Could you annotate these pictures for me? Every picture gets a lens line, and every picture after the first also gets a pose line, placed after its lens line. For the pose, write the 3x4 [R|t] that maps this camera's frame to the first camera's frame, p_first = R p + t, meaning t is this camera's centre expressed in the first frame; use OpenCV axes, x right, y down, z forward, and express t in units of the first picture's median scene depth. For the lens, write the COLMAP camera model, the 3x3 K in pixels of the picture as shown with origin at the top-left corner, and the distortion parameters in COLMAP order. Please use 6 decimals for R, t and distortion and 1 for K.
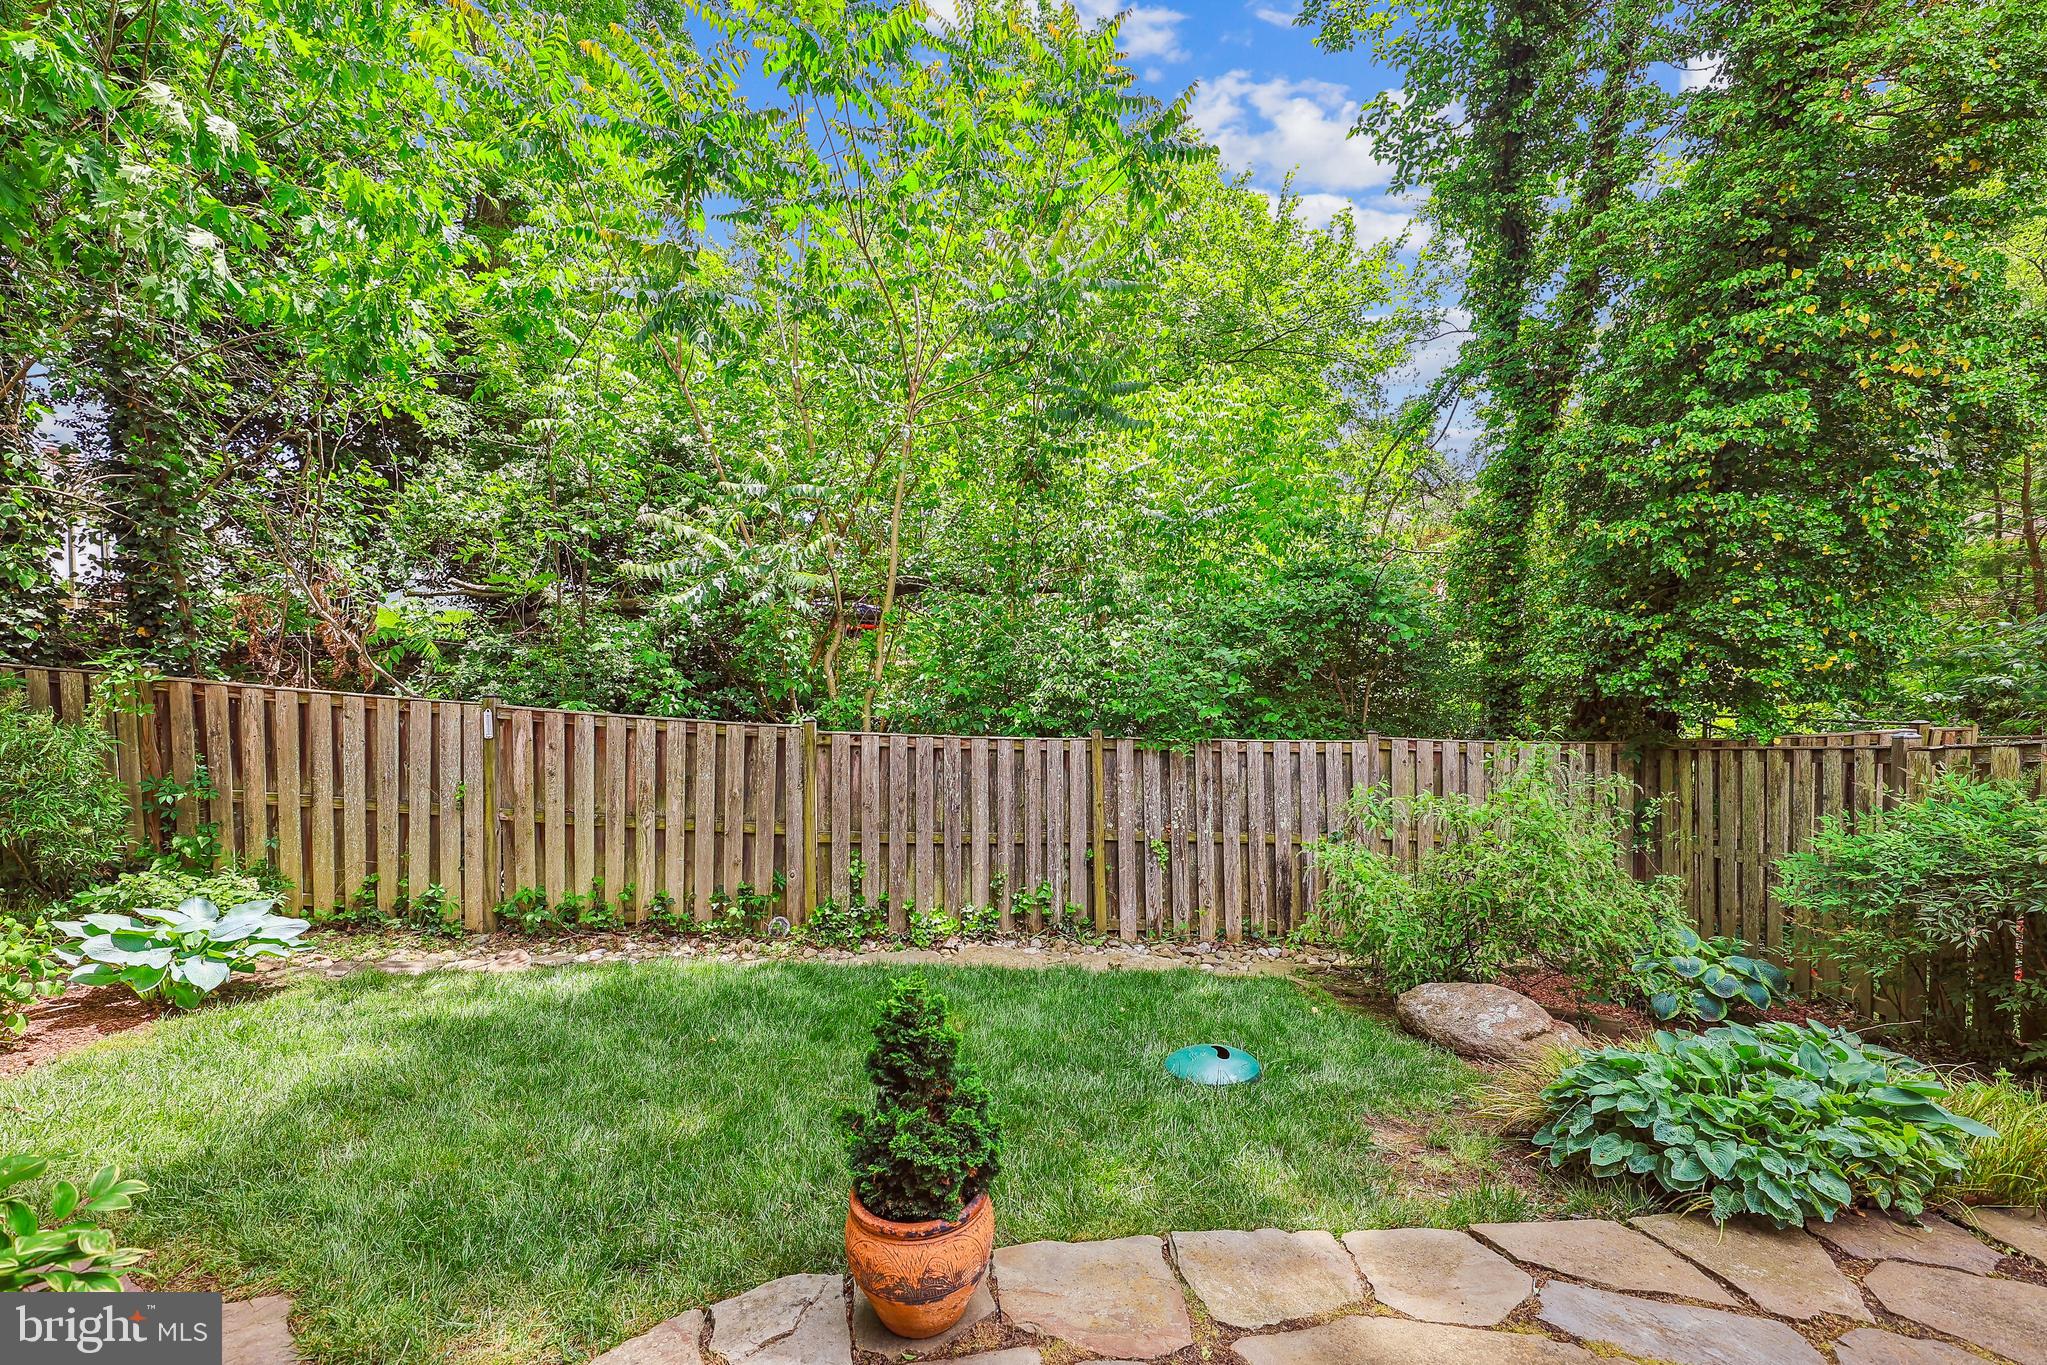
lens RADIAL K [[839.9, 0, 1020.5], [0, 839.9, 711.0], [0, 0, 1]] dist [-0.000261, -0.000082]
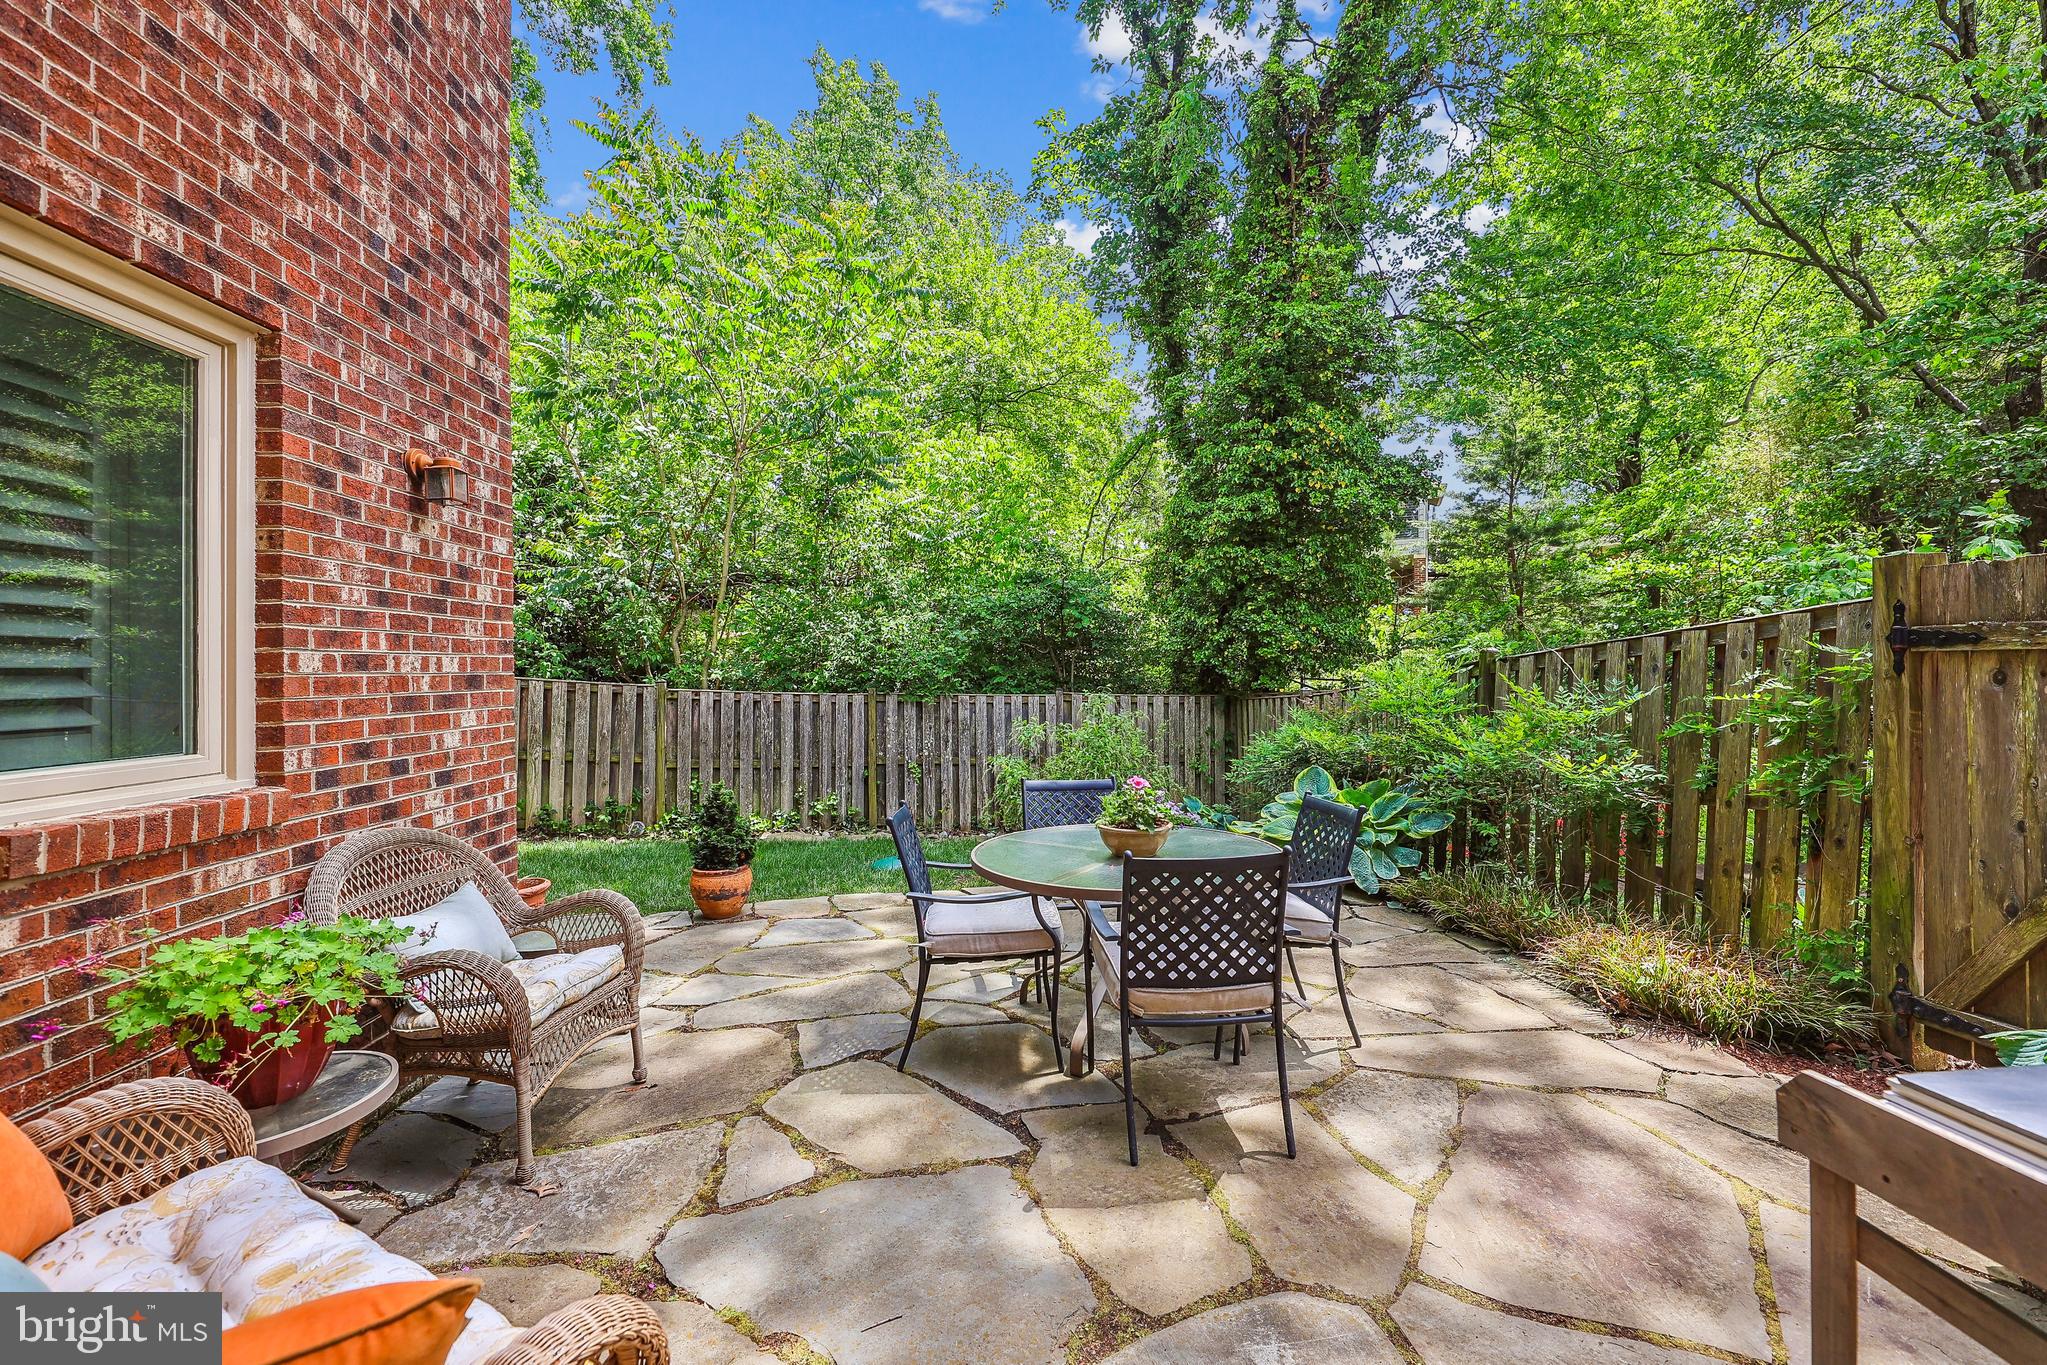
lens RADIAL K [[838.5, 0, 1034.4], [0, 838.5, 652.1], [0, 0, 1]] dist [-0.000633, -0.000264]
pose [[0.982007, 0.005422, 0.188766, 0.095005], [-0.000351, 0.999639, -0.026883, -0.000363], [-0.188843, 0.026333, 0.981654, -0.486267]]
